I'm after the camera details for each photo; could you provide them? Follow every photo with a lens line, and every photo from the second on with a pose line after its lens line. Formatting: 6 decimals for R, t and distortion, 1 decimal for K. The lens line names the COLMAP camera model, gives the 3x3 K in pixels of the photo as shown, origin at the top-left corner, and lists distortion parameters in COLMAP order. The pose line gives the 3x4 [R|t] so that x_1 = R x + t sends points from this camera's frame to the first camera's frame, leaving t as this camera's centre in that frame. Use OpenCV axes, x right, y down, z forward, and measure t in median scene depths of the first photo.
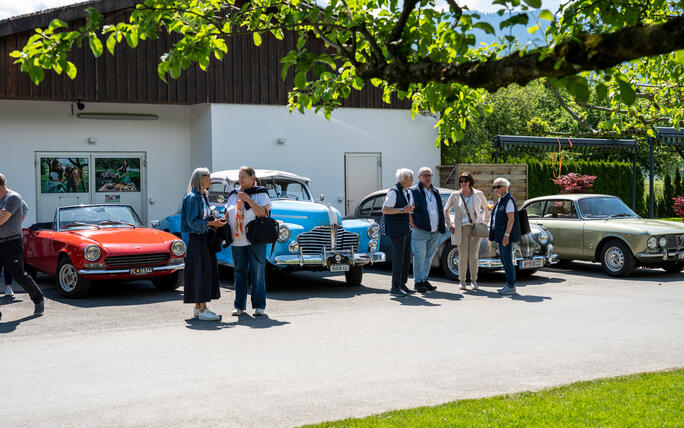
lens RADIAL K [[1029.2, 0, 342.0], [0, 1029.2, 214.0], [0, 0, 1]] dist [-0.012591, -0.006637]
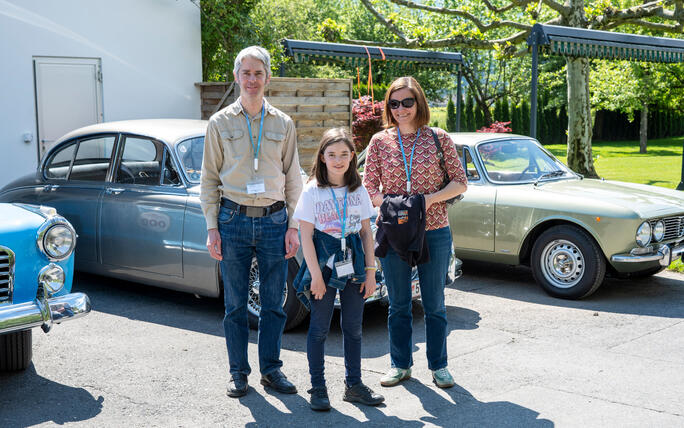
lens RADIAL K [[945.3, 0, 342.0], [0, 945.3, 214.0], [0, 0, 1]] dist [0.020015, 0.010260]
pose [[0.966155, -0.022365, 0.256992, 0.038973], [0.001718, 0.996770, 0.080289, -0.018052], [-0.257958, -0.077130, 0.963073, 0.566344]]
